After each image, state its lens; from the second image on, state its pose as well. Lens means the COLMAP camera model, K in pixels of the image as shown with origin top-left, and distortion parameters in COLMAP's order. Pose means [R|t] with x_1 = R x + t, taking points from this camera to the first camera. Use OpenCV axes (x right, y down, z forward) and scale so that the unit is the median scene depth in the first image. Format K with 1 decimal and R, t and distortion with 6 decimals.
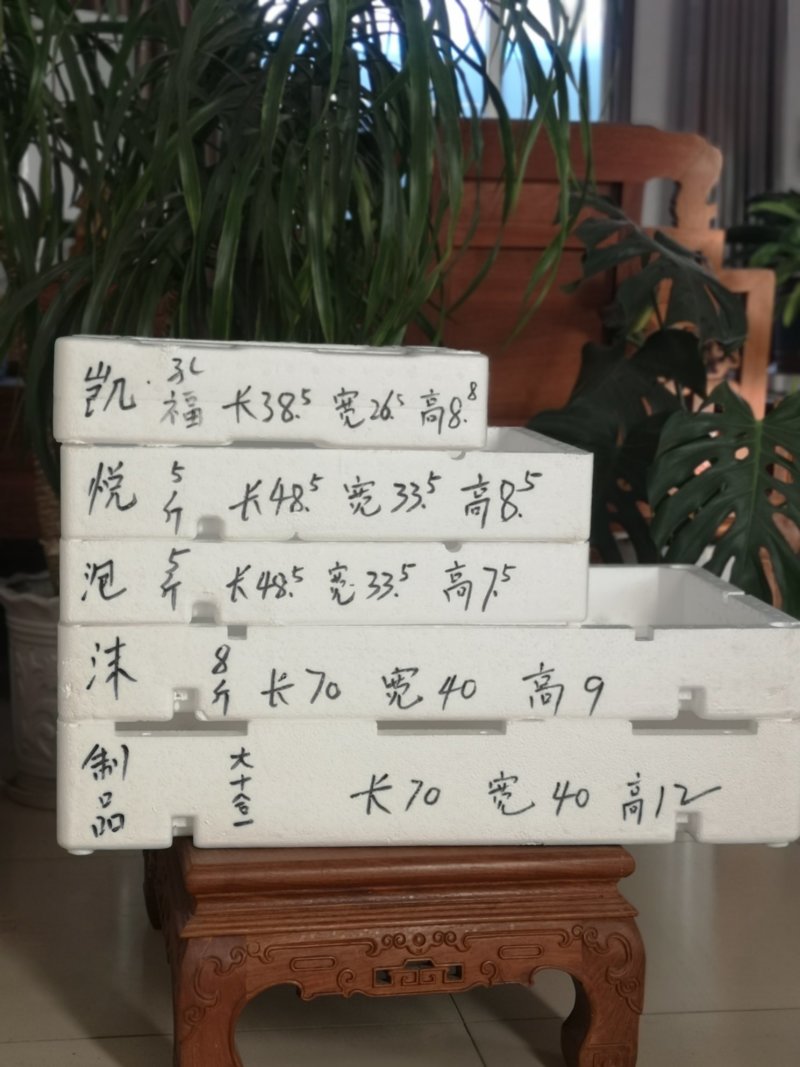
lens RADIAL K [[1429.7, 0, 486.0], [0, 1429.7, 519.9], [0, 0, 1]] dist [0.006382, 0.000000]
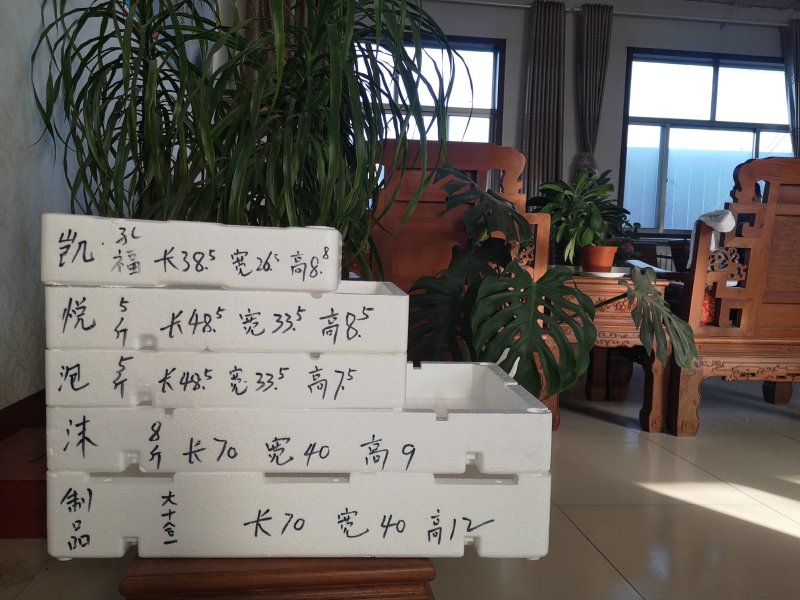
lens RADIAL K [[647.2, 0, 418.4], [0, 647.2, 304.7], [0, 0, 1]] dist [0.066500, -0.122689]
pose [[0.999877, 0.009504, -0.012483, 0.095236], [-0.010171, 0.998462, -0.054506, 0.000355], [0.011945, 0.054627, 0.998435, 0.320467]]
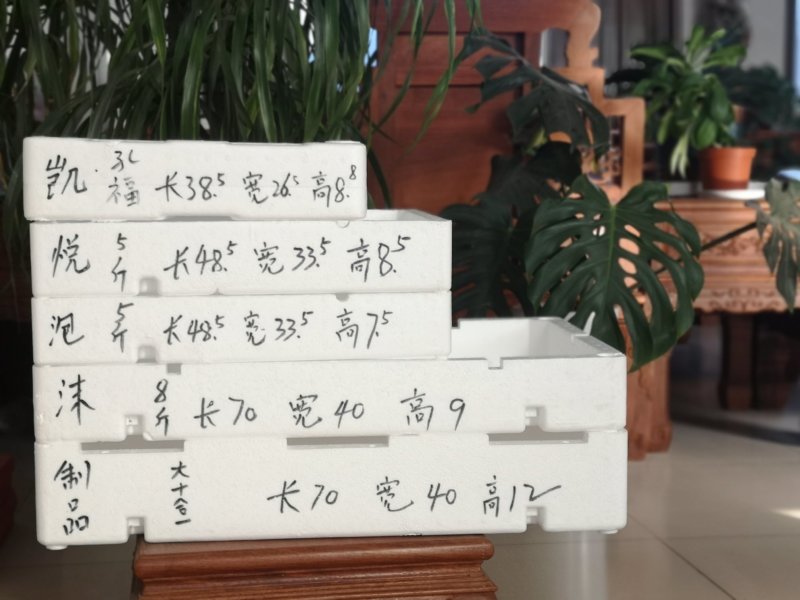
lens RADIAL K [[1374.7, 0, 422.1], [0, 1374.7, 393.2], [0, 0, 1]] dist [0.024957, 0.000000]
pose [[0.999652, -0.026372, -0.000962, 0.046972], [0.026389, 0.999295, 0.026703, 0.073274], [0.000257, -0.026719, 0.999643, -0.217806]]
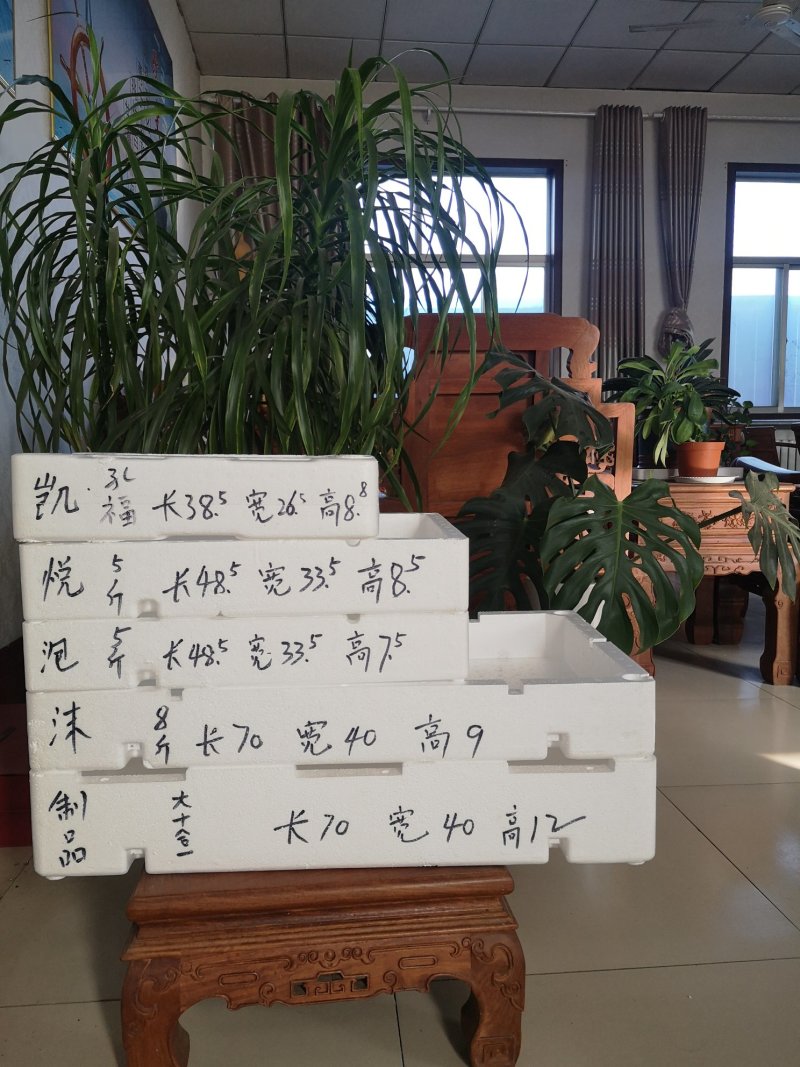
lens RADIAL K [[864.8, 0, 421.2], [0, 864.8, 541.9], [0, 0, 1]] dist [0.057789, -0.092722]
pose [[0.998599, -0.024239, -0.047044, 0.070227], [0.023203, 0.999478, -0.022458, -0.028546], [0.047564, 0.021335, 0.998640, 0.280192]]
